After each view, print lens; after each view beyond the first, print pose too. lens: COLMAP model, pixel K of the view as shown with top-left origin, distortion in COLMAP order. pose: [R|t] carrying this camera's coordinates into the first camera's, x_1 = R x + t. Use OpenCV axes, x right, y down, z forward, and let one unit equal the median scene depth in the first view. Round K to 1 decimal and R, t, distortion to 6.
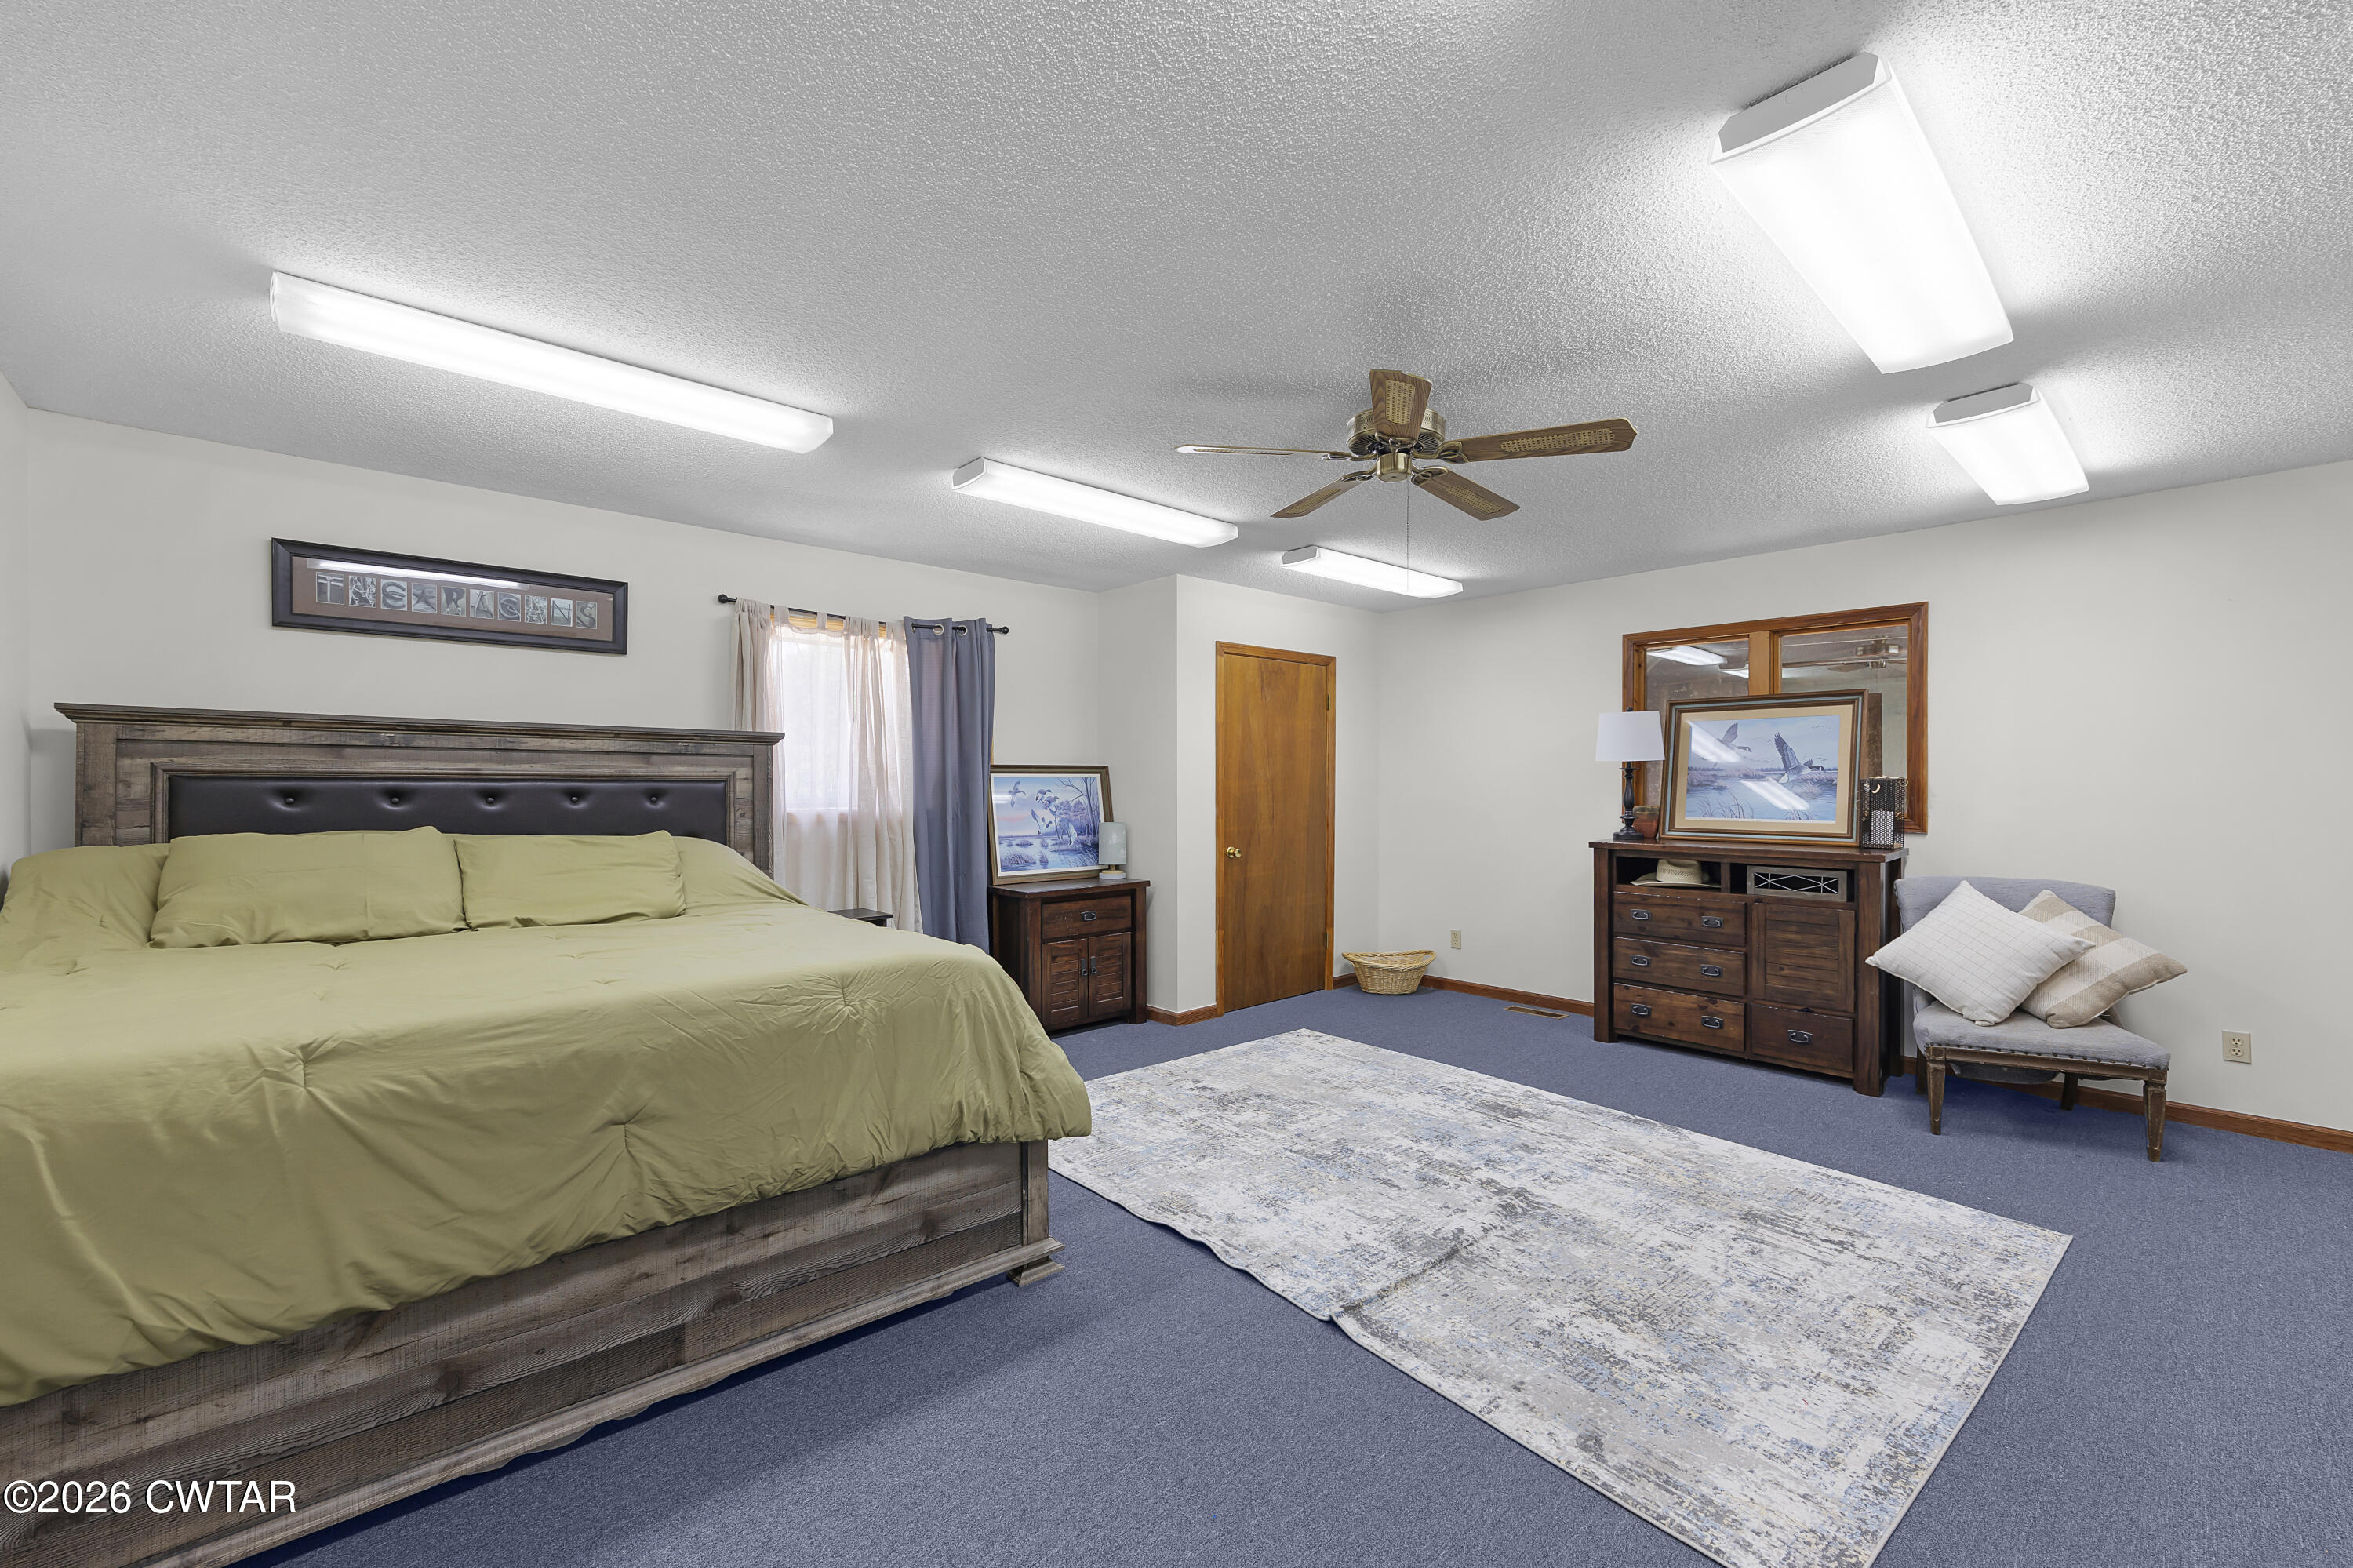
lens RADIAL K [[942.5, 0, 1185.5], [0, 942.5, 790.3], [0, 0, 1]] dist [0.000953, 0.000387]
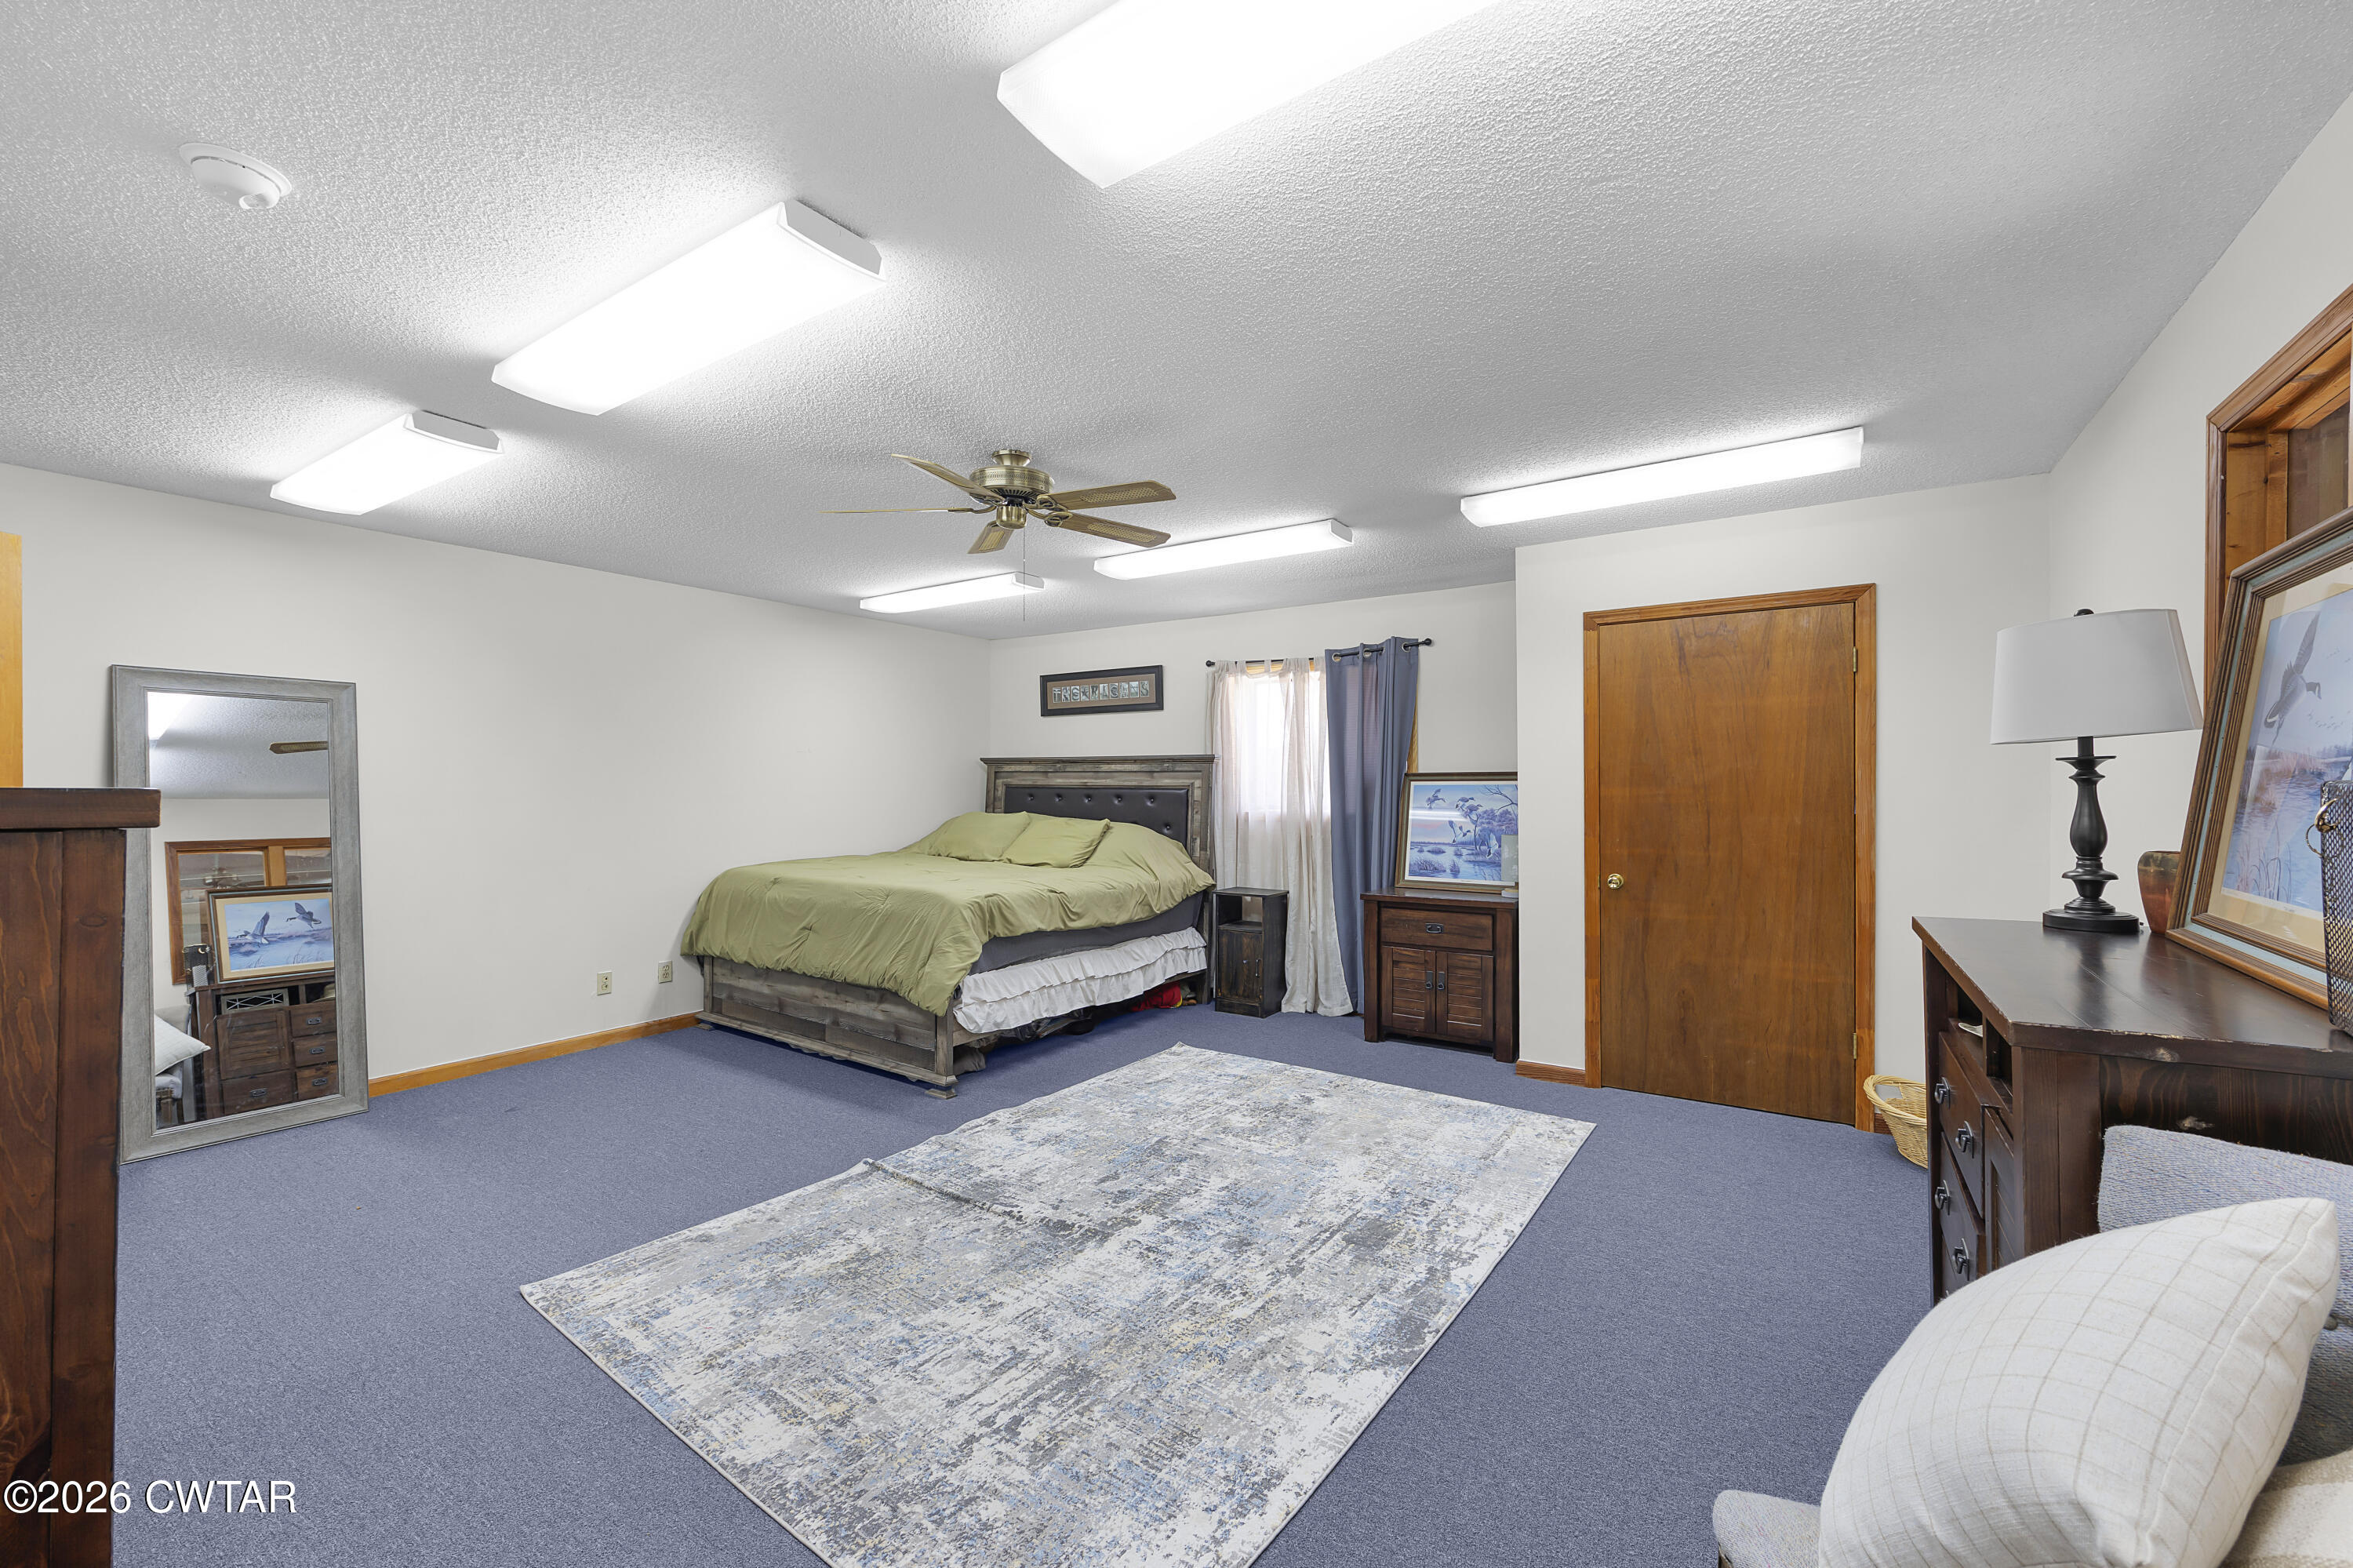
lens RADIAL K [[942.5, 0, 1185.5], [0, 942.5, 790.3], [0, 0, 1]] dist [0.000953, 0.000387]
pose [[0.248185, 0.002638, -0.968709, 1.039440], [-0.007551, 0.999971, 0.000789, -0.009581], [0.968683, 0.007119, 0.248197, 0.689371]]
